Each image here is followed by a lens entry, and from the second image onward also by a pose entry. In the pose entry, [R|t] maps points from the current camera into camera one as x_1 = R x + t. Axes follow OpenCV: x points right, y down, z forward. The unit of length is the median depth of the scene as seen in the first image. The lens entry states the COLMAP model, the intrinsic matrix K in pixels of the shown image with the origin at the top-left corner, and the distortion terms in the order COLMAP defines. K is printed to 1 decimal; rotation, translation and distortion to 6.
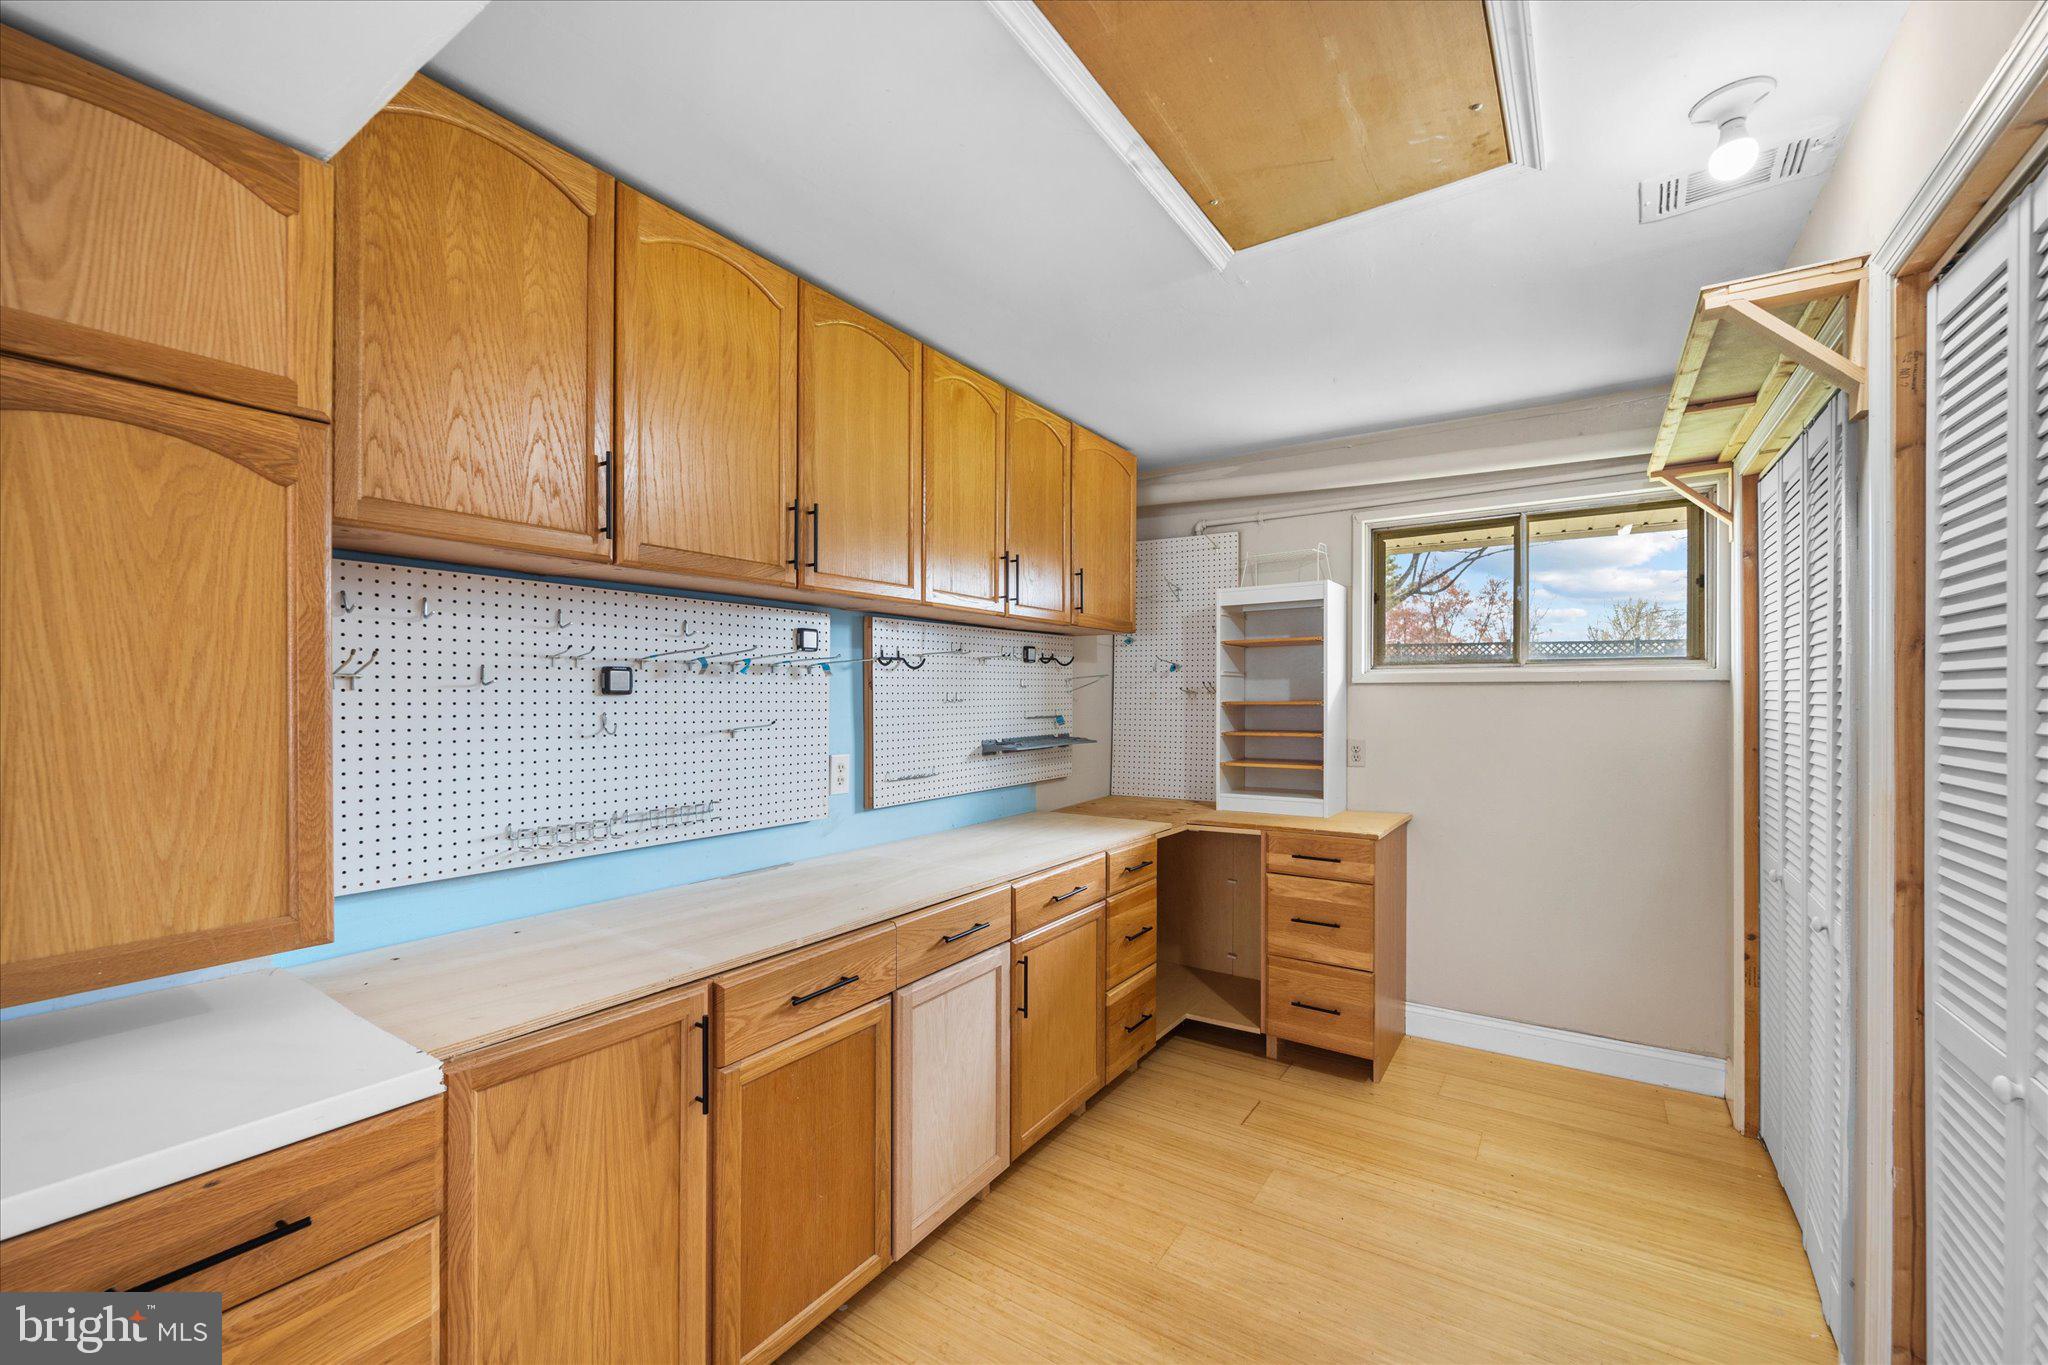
lens RADIAL K [[823.1, 0, 1030.7], [0, 823.1, 688.1], [0, 0, 1]] dist [-0.000238, -0.000467]
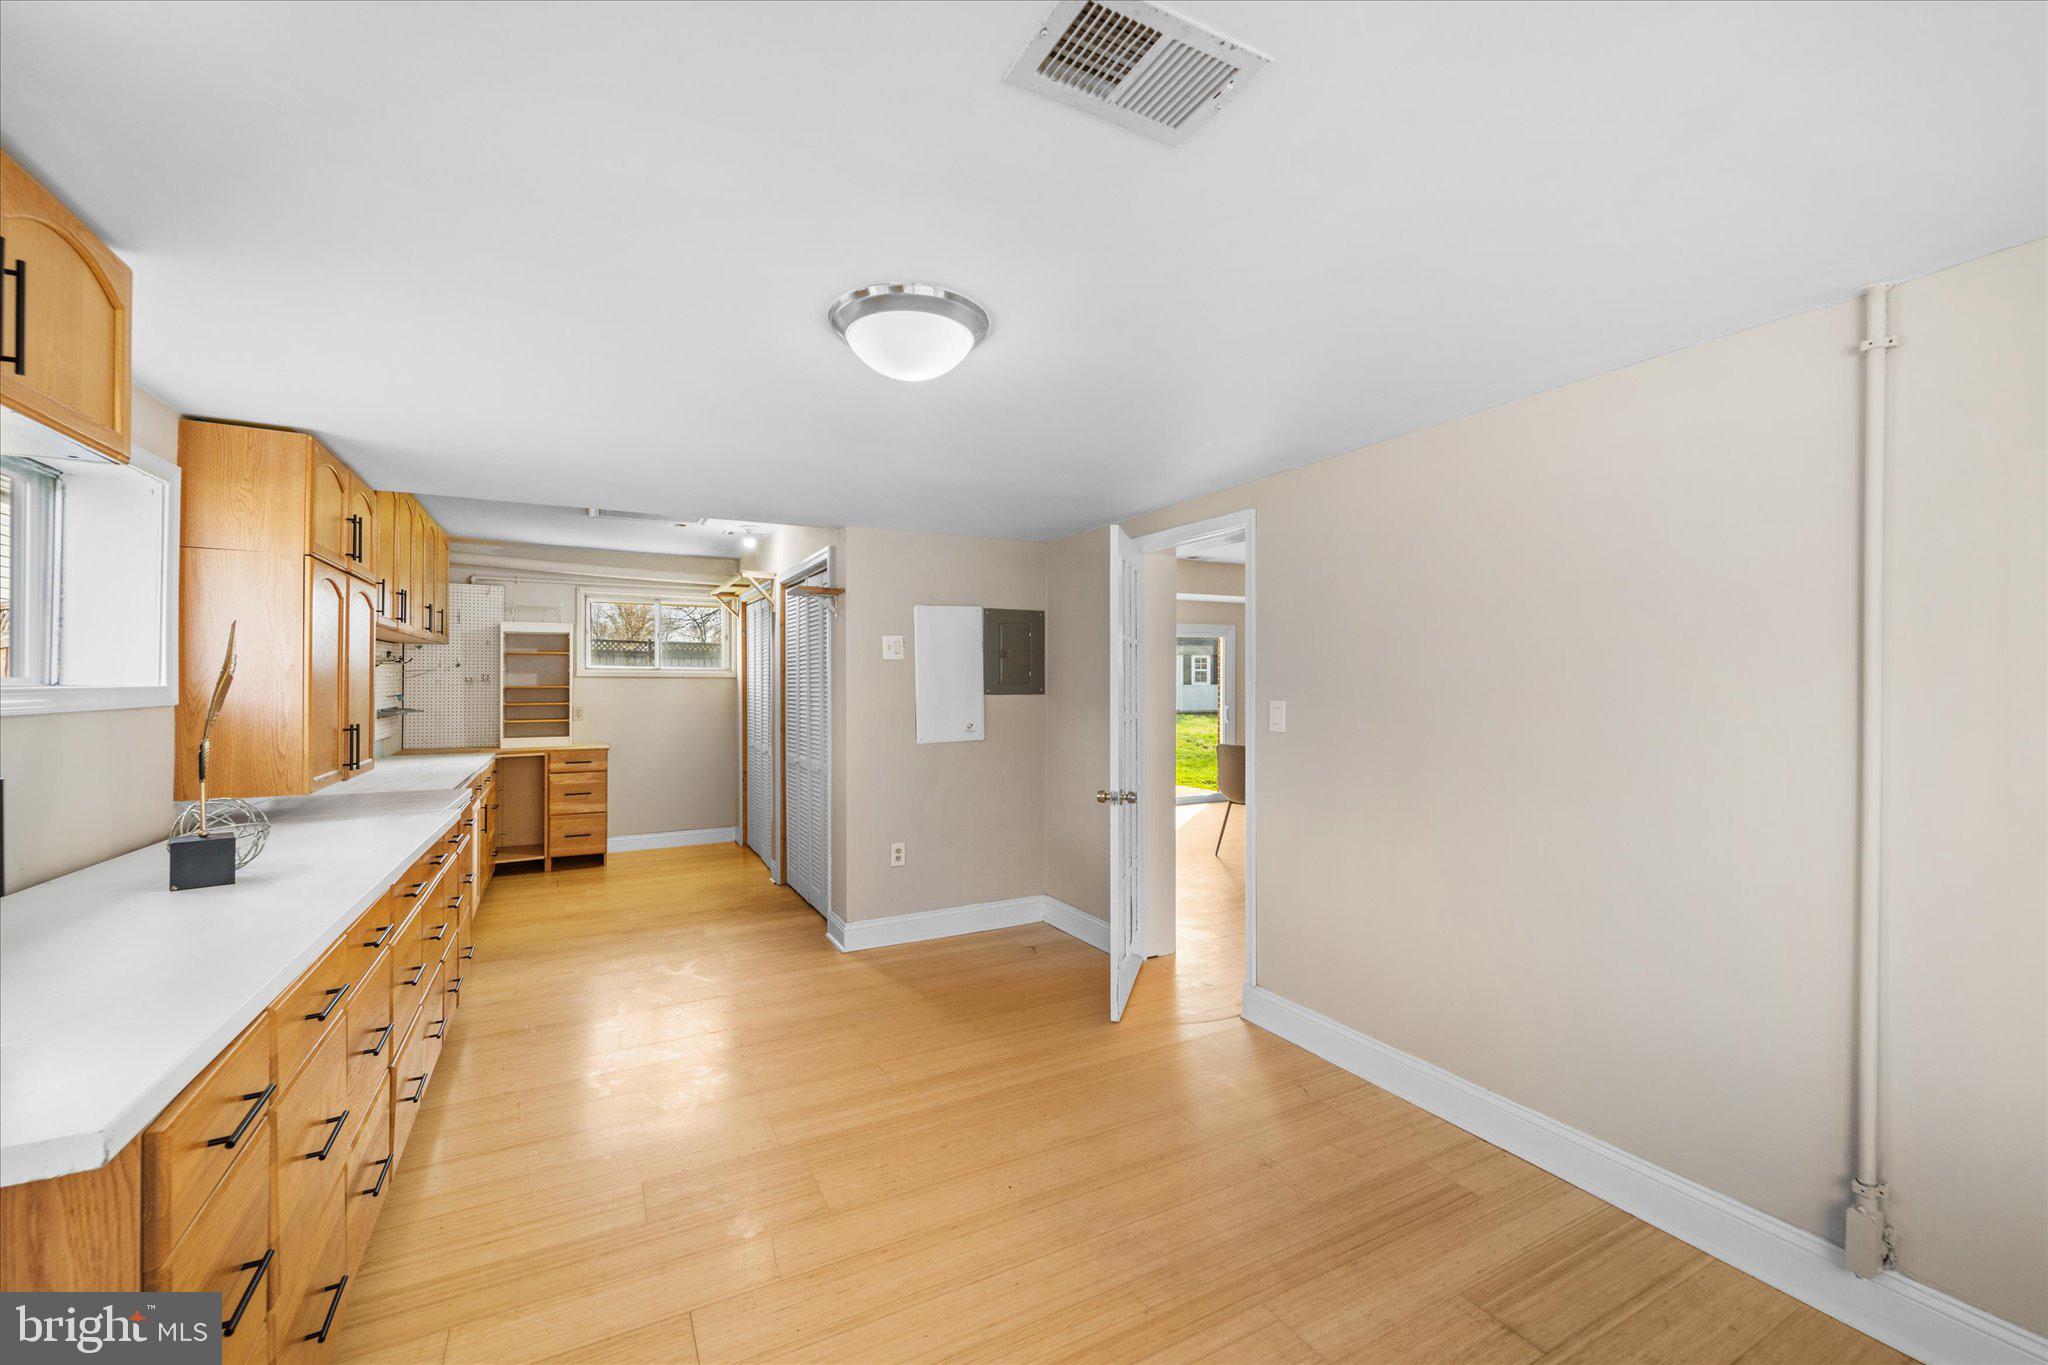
lens RADIAL K [[823.1, 0, 1030.7], [0, 823.1, 688.1], [0, 0, 1]] dist [-0.000238, -0.000467]
pose [[0.460975, -0.003315, 0.887407, -0.890224], [-0.008489, 0.999931, 0.008145, -0.004242], [-0.887373, -0.011288, 0.460915, -0.882917]]
